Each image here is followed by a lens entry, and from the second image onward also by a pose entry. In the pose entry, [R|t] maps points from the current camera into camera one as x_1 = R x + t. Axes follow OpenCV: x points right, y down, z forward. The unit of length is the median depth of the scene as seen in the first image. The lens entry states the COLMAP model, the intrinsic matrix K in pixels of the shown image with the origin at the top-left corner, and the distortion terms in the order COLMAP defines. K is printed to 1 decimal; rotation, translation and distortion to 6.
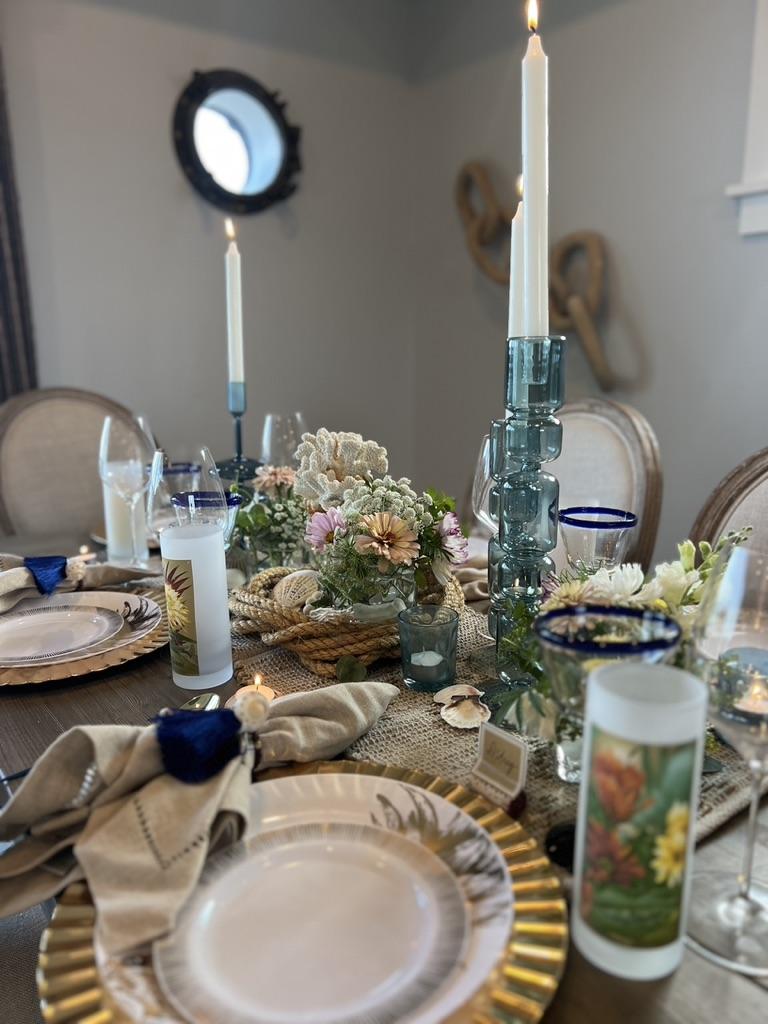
lens RADIAL K [[772.5, 0, 382.8], [0, 772.5, 519.7], [0, 0, 1]] dist [0.035207, -0.041750]
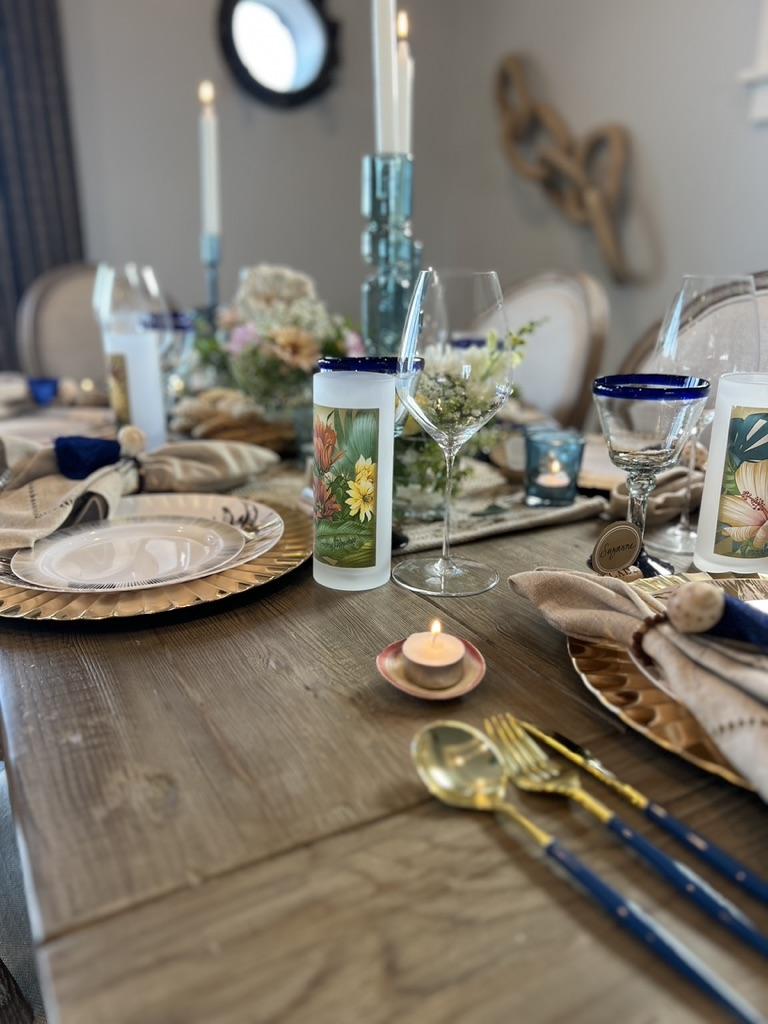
lens RADIAL K [[772.5, 0, 386.4], [0, 772.5, 509.1], [0, 0, 1]] dist [0.035207, -0.041750]
pose [[0.993604, 0.049202, -0.101634, 0.371719], [-0.041636, 0.996294, 0.075267, 0.231553], [0.104961, -0.070554, 0.991970, -0.244408]]
